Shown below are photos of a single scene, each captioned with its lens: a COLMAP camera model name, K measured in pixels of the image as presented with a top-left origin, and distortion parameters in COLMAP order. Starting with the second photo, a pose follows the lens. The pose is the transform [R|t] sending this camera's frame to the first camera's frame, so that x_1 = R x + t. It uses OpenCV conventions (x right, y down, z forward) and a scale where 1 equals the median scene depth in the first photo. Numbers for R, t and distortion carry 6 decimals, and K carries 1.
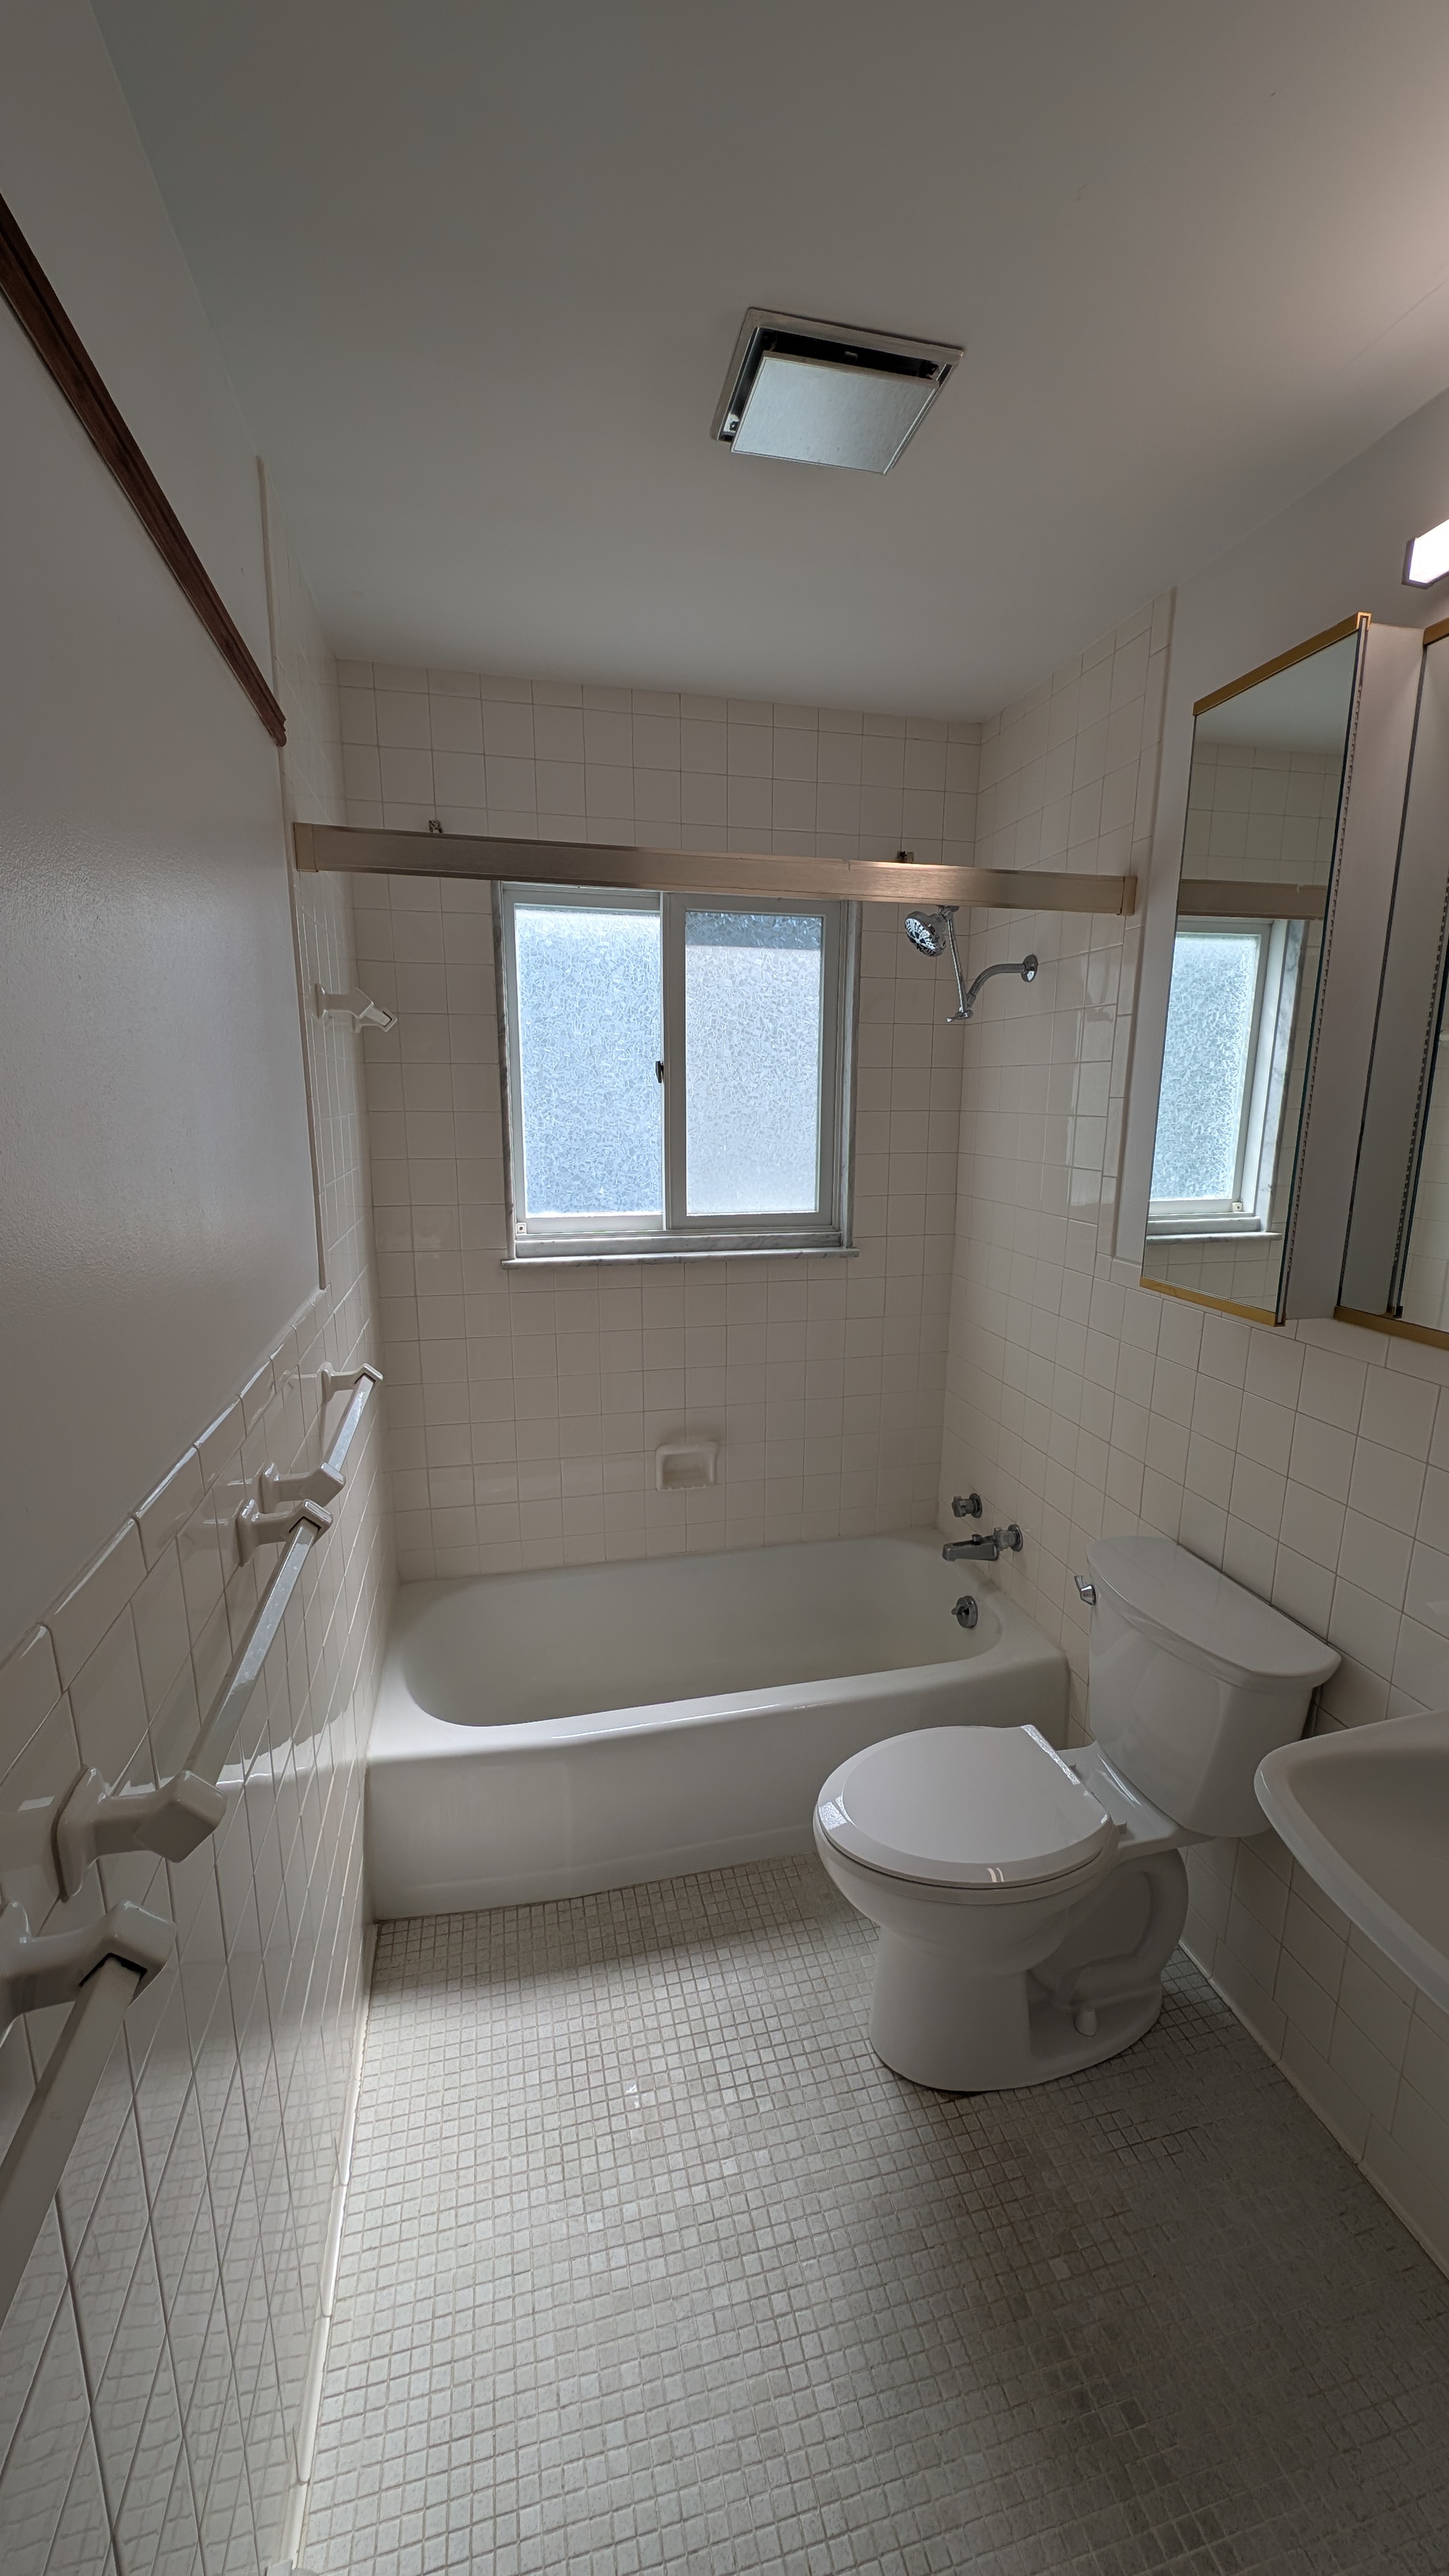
lens RADIAL K [[963.3, 0, 733.9], [0, 963.3, 1288.6], [0, 0, 1]] dist [0.000133, 0.000130]
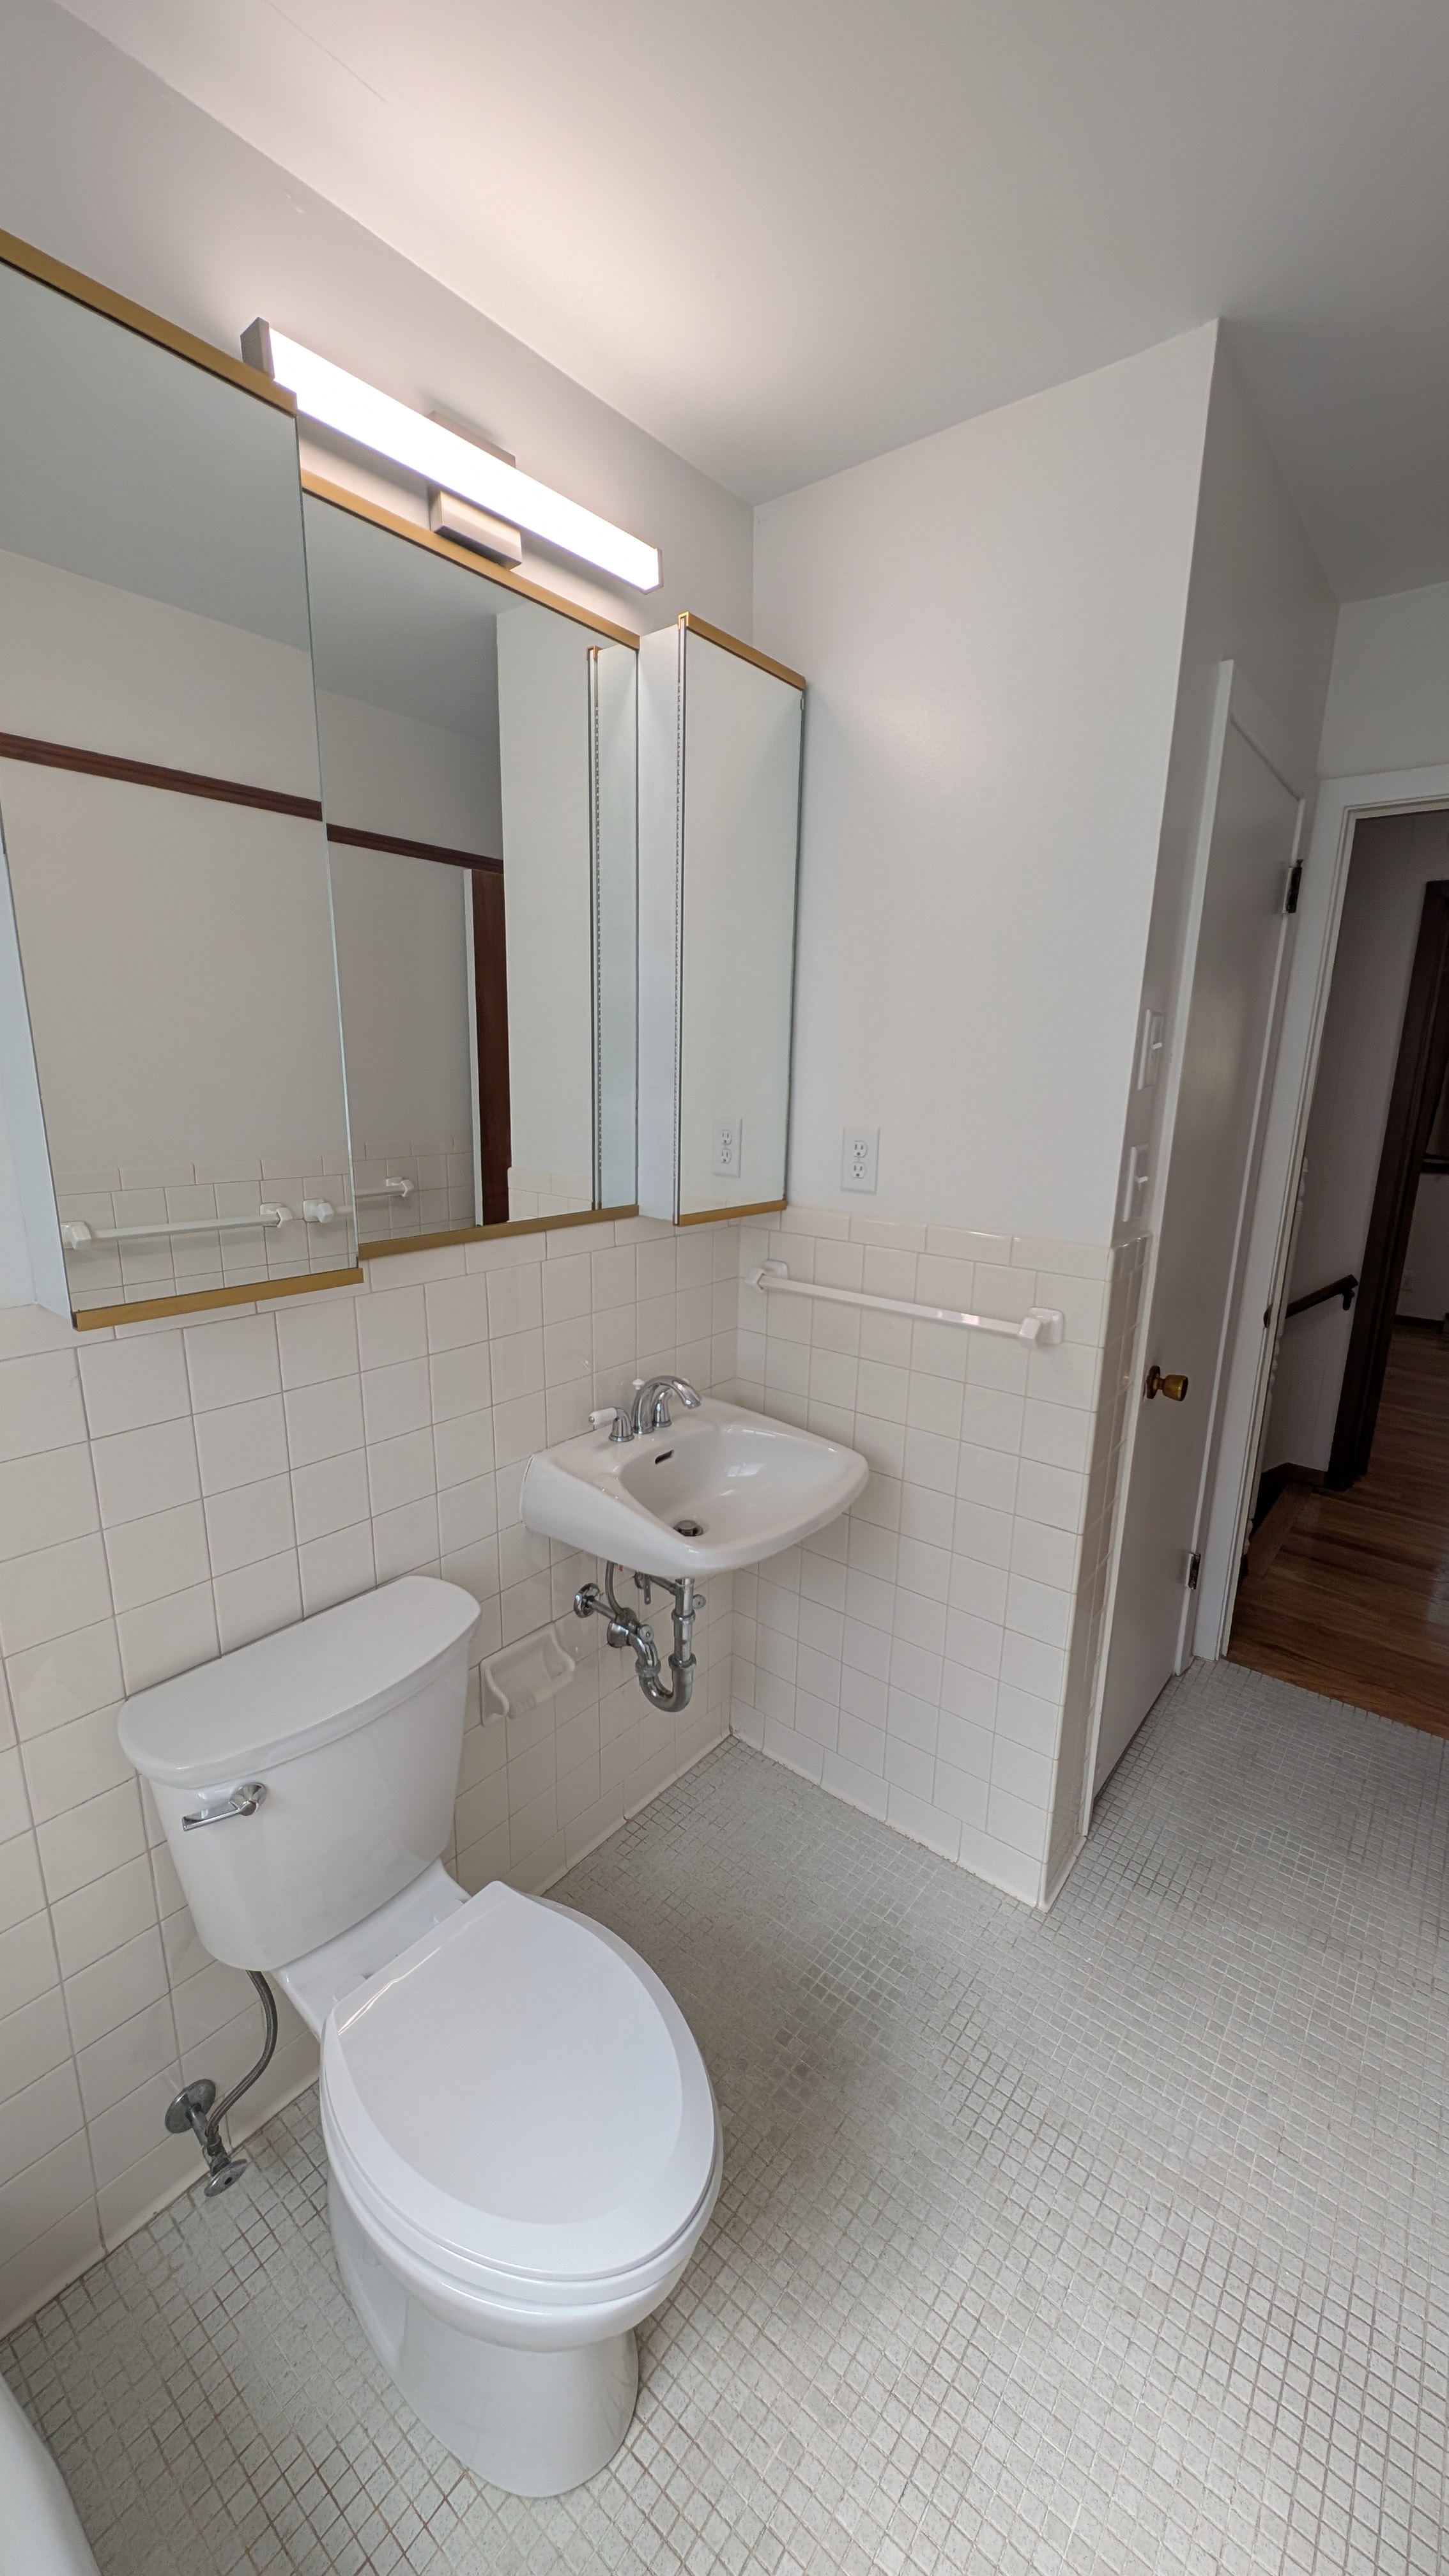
lens RADIAL K [[963.3, 0, 727.6], [0, 963.3, 1288.0], [0, 0, 1]] dist [0.000133, 0.000130]
pose [[-0.598467, -0.200424, 0.775672, -0.304169], [0.138454, 0.927759, 0.346545, -0.212455], [-0.789093, 0.314791, -0.527484, 1.220728]]
